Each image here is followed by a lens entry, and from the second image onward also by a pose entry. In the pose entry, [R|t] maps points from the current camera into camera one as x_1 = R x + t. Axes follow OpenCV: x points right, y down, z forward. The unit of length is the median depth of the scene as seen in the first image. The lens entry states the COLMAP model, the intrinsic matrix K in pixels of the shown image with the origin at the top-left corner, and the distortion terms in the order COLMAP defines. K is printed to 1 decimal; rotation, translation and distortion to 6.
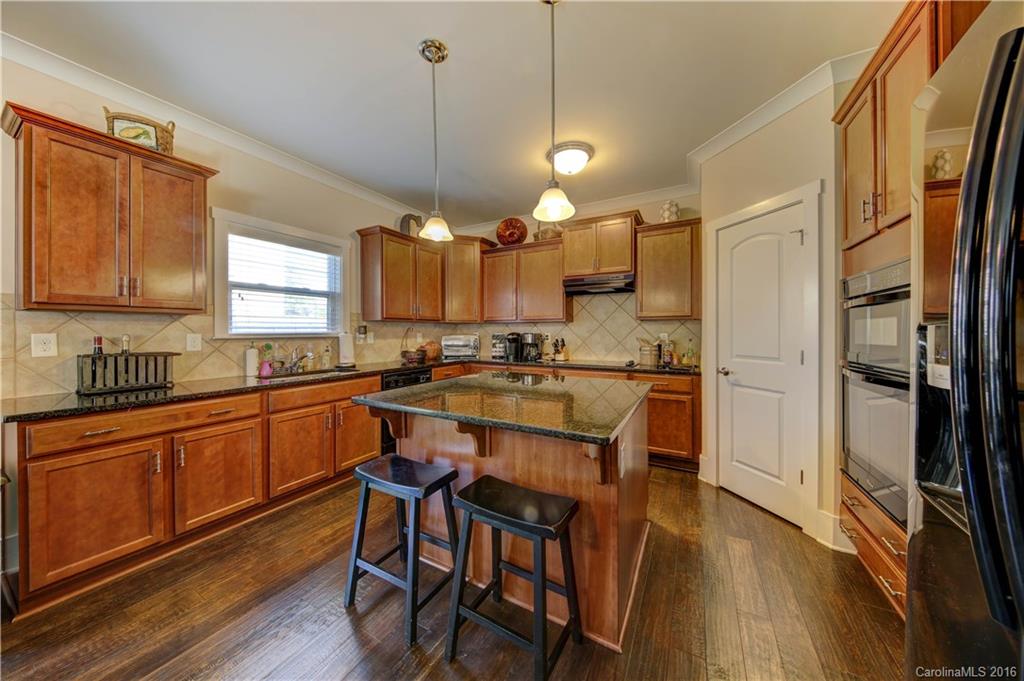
lens RADIAL K [[328.5, 0, 515.9], [0, 328.5, 330.1], [0, 0, 1]] dist [-0.002464, -0.000205]
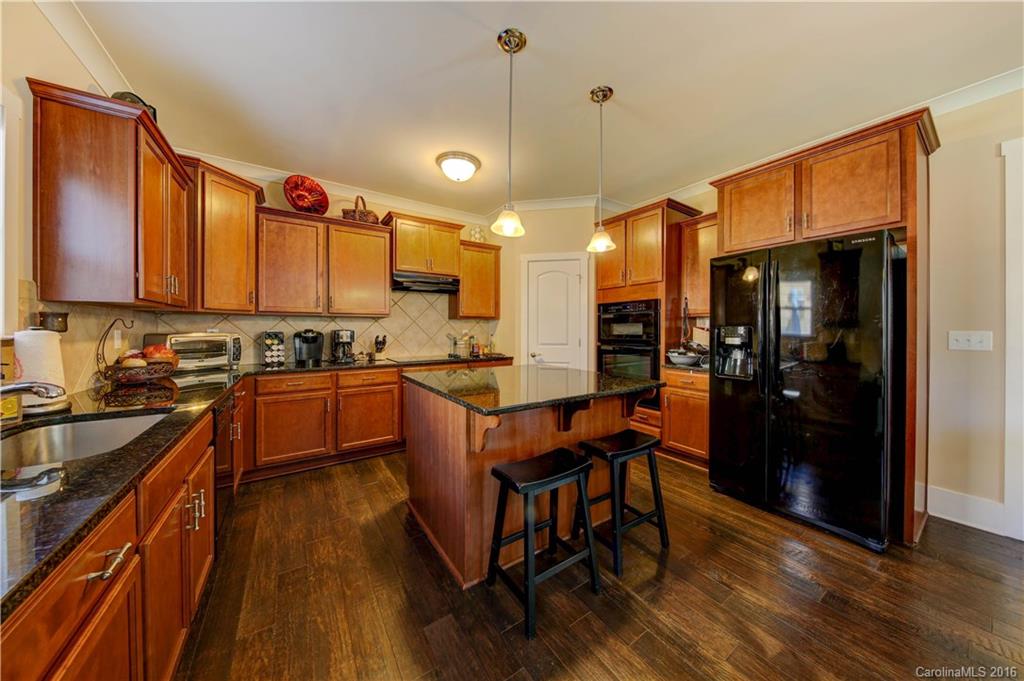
lens RADIAL K [[328.5, 0, 515.9], [0, 328.5, 330.1], [0, 0, 1]] dist [-0.002464, -0.000205]
pose [[0.449055, -0.001566, 0.893503, -0.588906], [-0.008557, 0.999945, 0.006053, 0.001326], [-0.893463, -0.010364, 0.449017, 0.289187]]
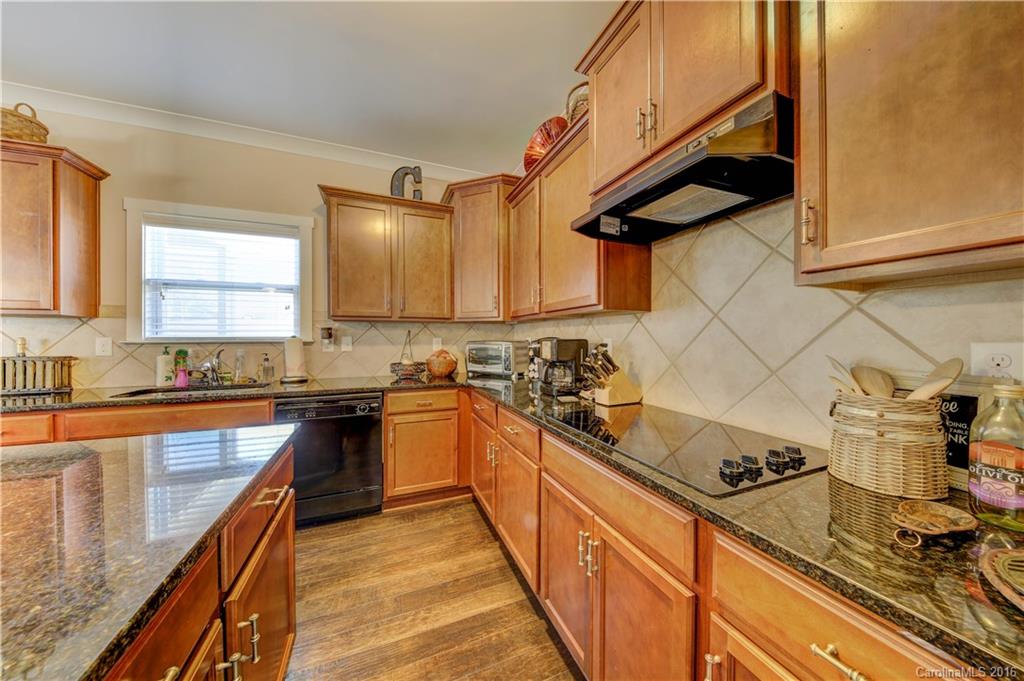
lens RADIAL K [[336.7, 0, 512.0], [0, 336.7, 340.5], [0, 0, 1]] dist [0.000022, 0.000012]
pose [[0.777443, 0.007460, -0.628910, 0.360445], [0.002195, 0.999891, 0.014573, 0.005790], [0.628950, -0.012710, 0.777342, 0.681134]]
